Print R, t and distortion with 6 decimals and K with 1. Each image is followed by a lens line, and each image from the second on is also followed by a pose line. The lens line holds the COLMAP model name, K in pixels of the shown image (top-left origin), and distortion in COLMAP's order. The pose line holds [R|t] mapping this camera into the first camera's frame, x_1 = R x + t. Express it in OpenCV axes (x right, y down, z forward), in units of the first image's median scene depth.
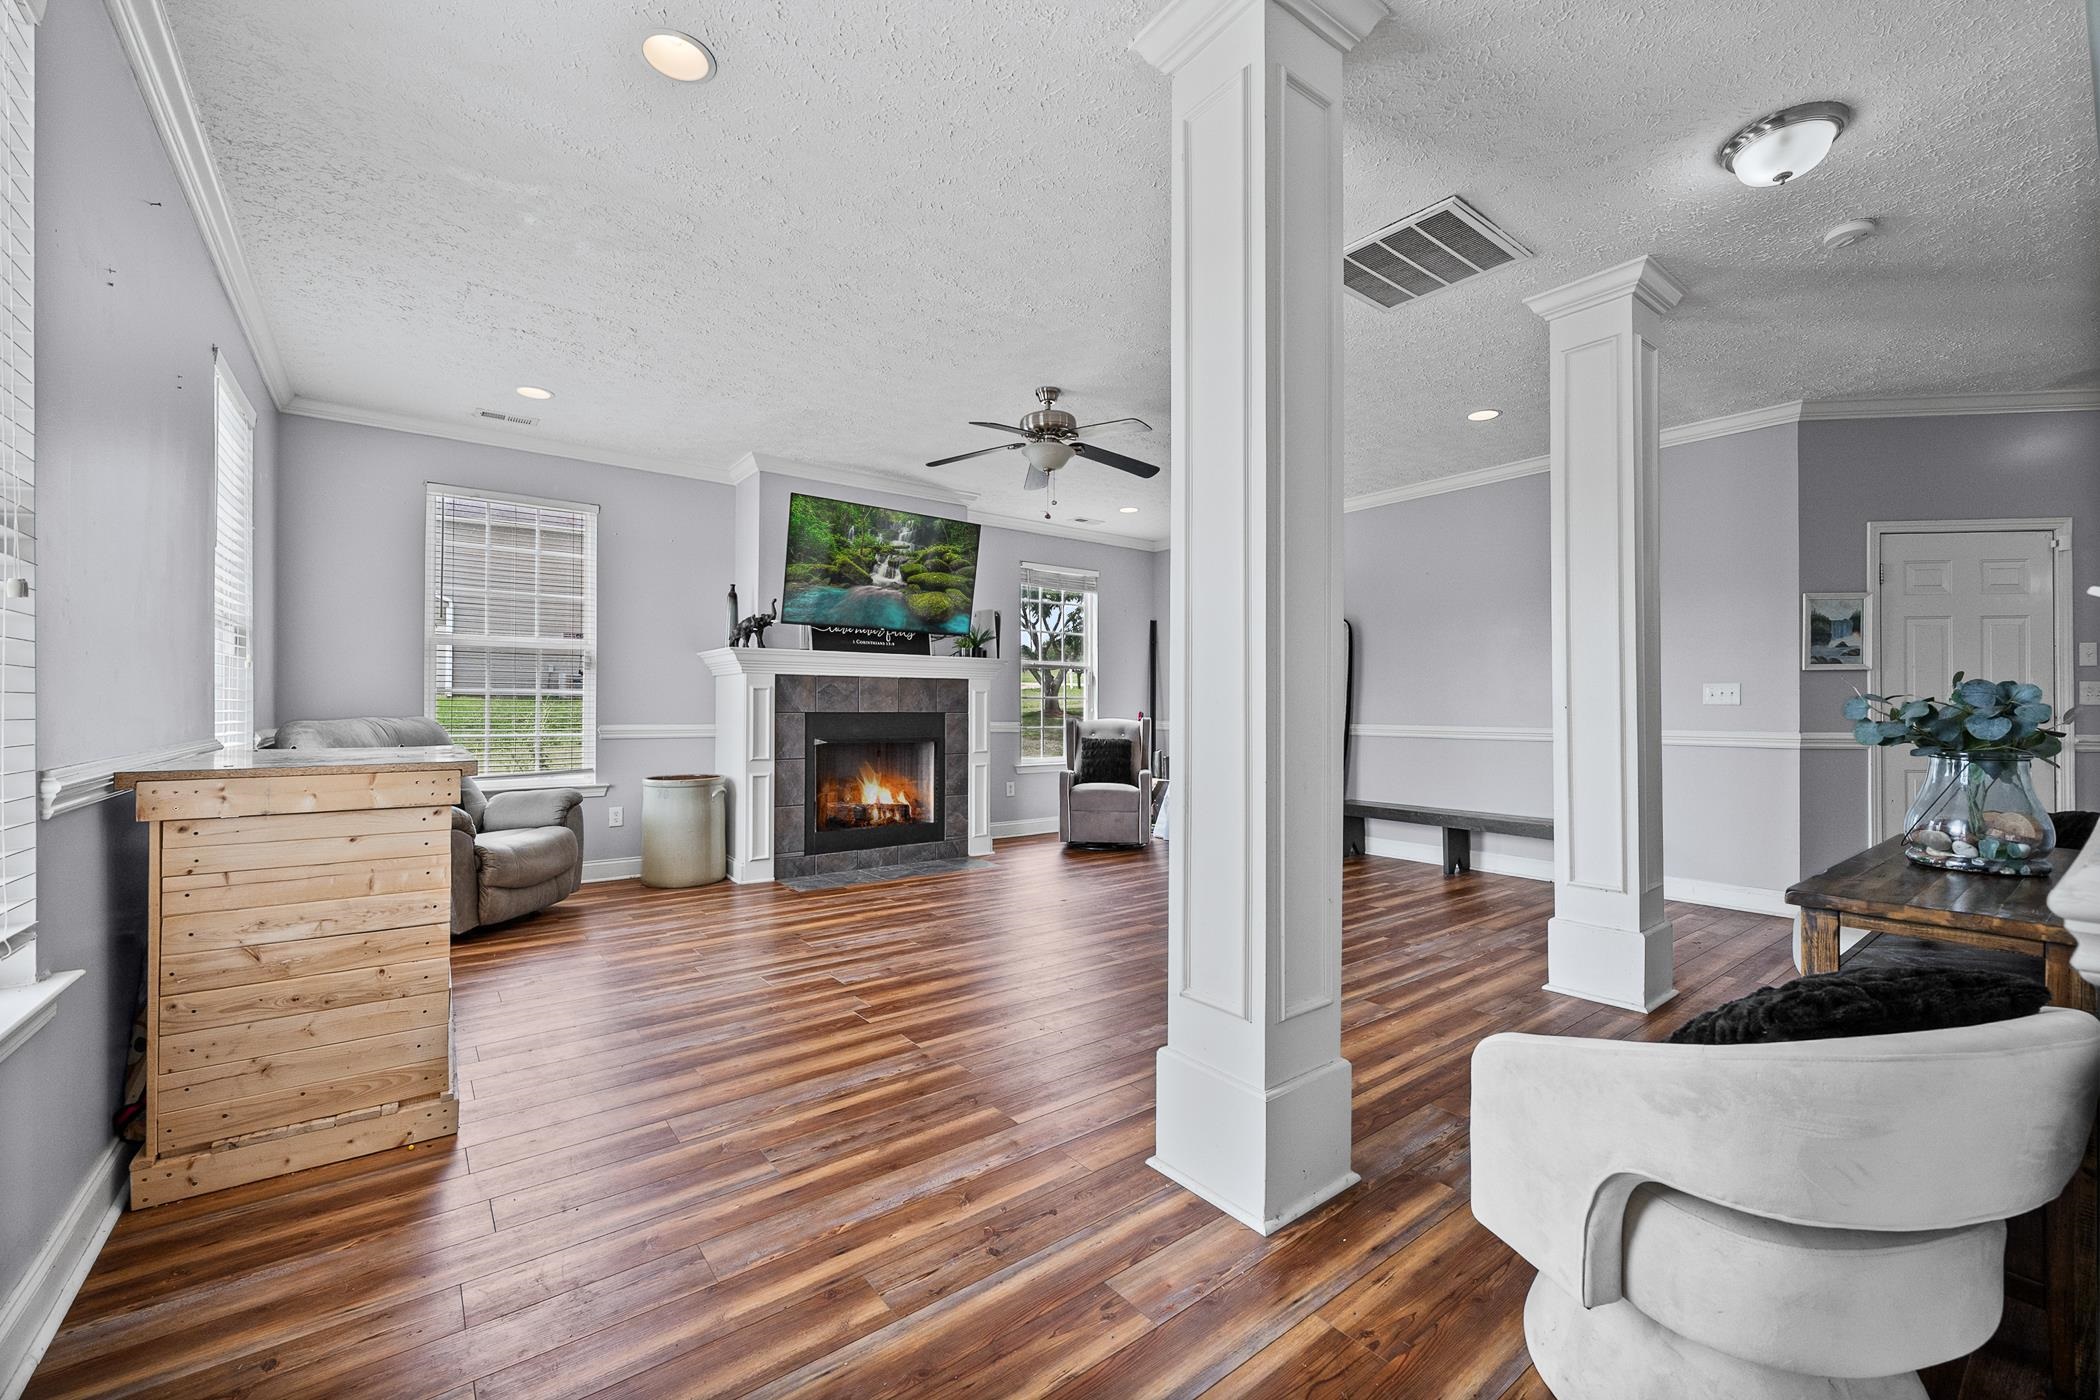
lens RADIAL K [[837.4, 0, 1053.5], [0, 837.4, 712.0], [0, 0, 1]] dist [-0.001526, -0.000557]
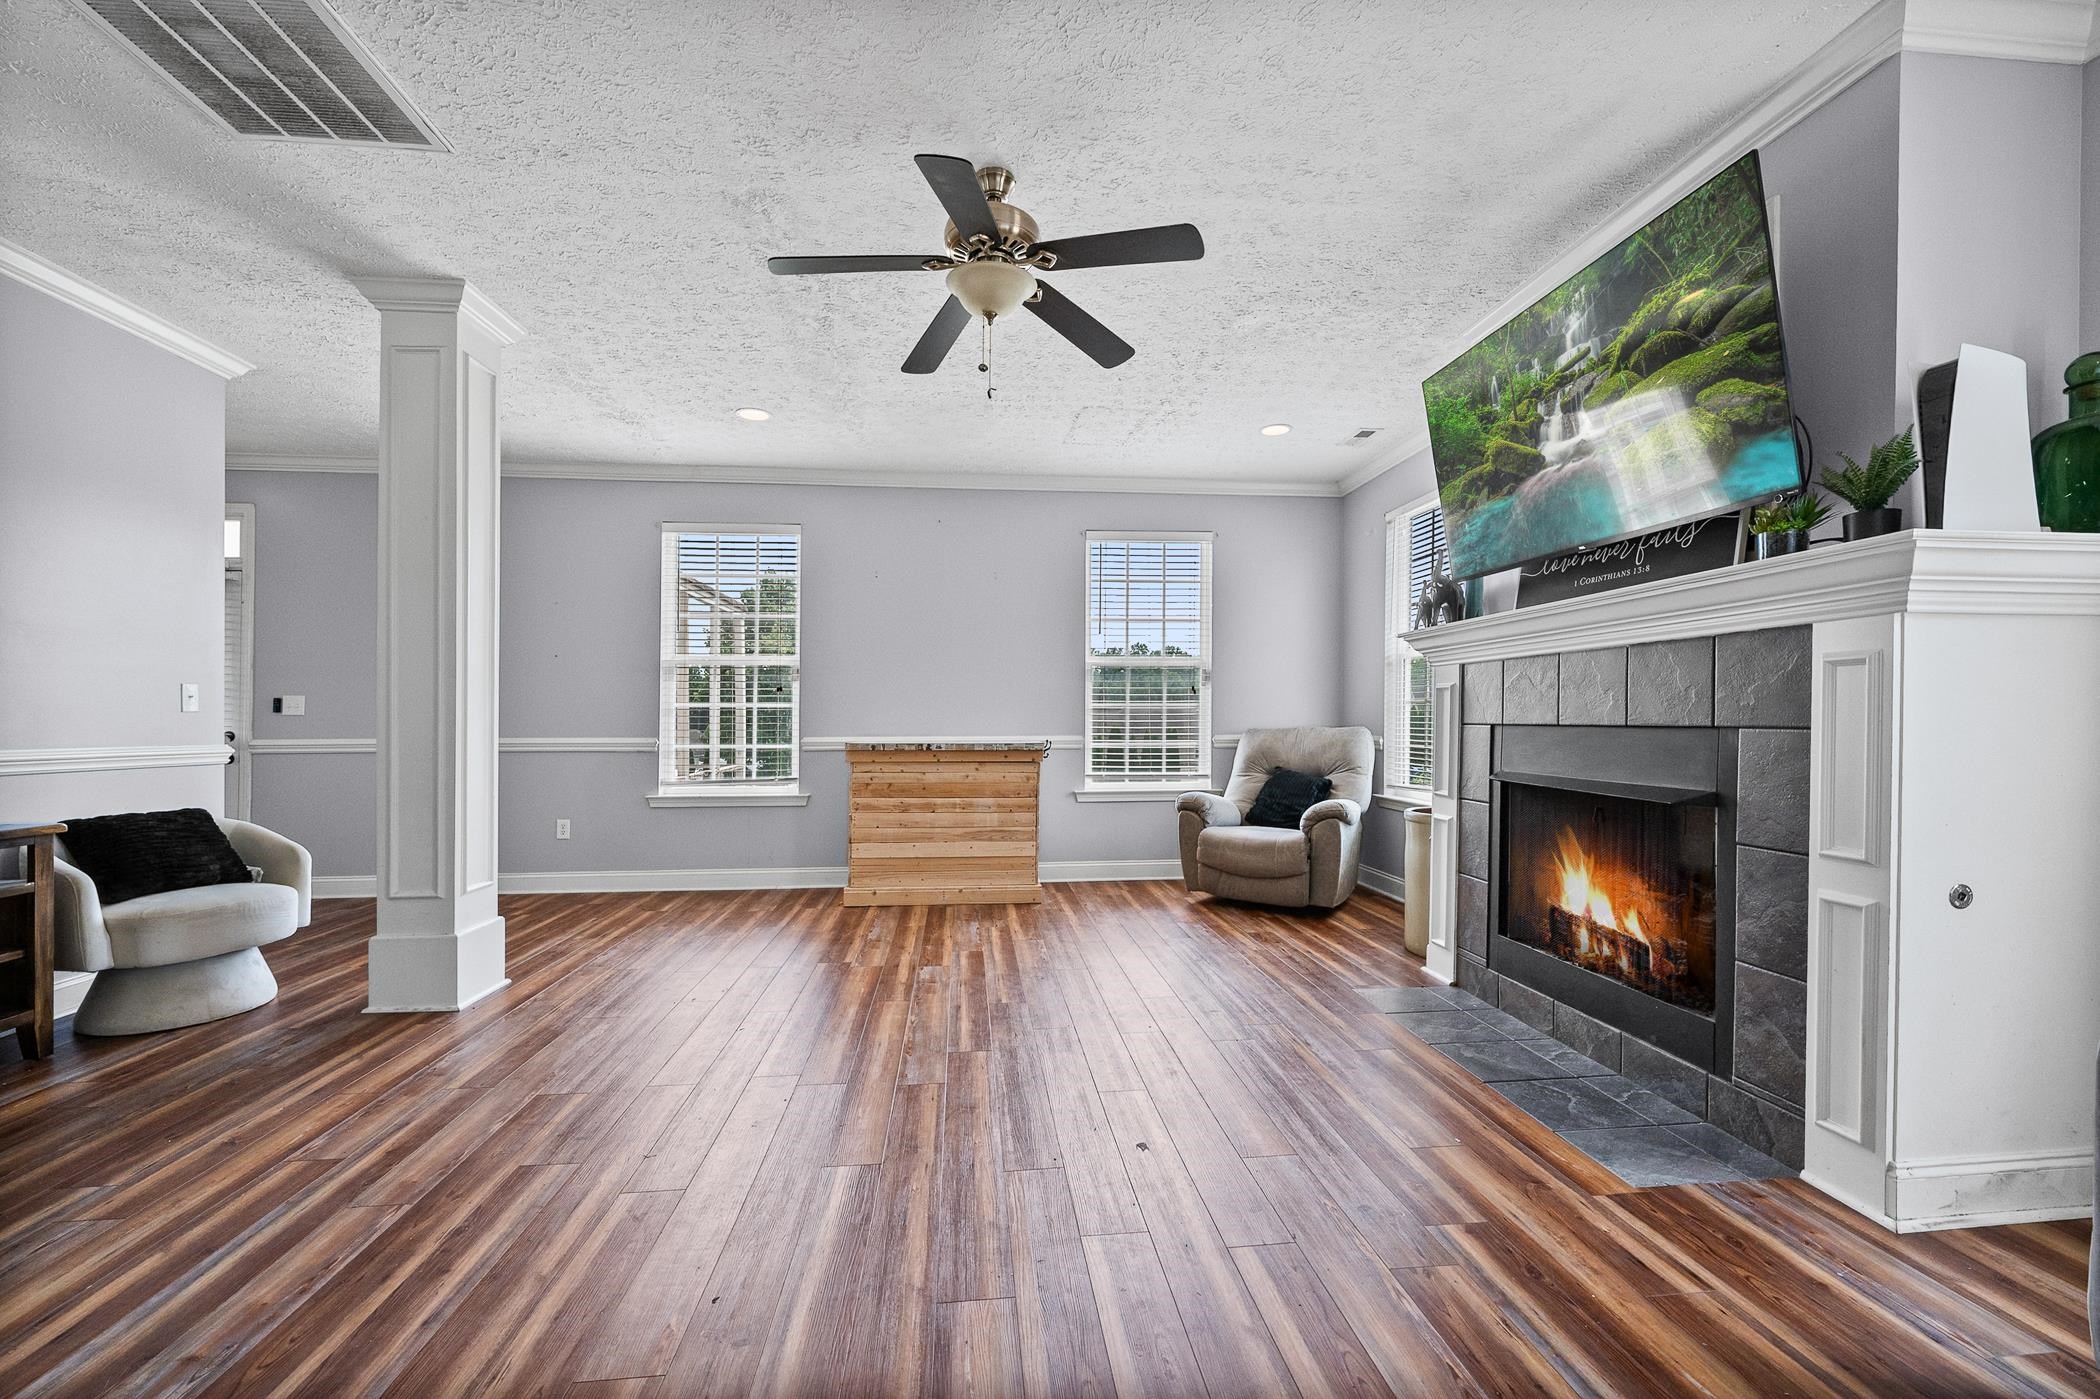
lens RADIAL K [[837.4, 0, 1053.7], [0, 837.4, 712.5], [0, 0, 1]] dist [-0.001526, -0.000557]
pose [[-0.520972, -0.006052, -0.853552, 0.361564], [0.002278, 0.999961, -0.008481, -0.003127], [0.853570, -0.006363, -0.520939, 1.024709]]
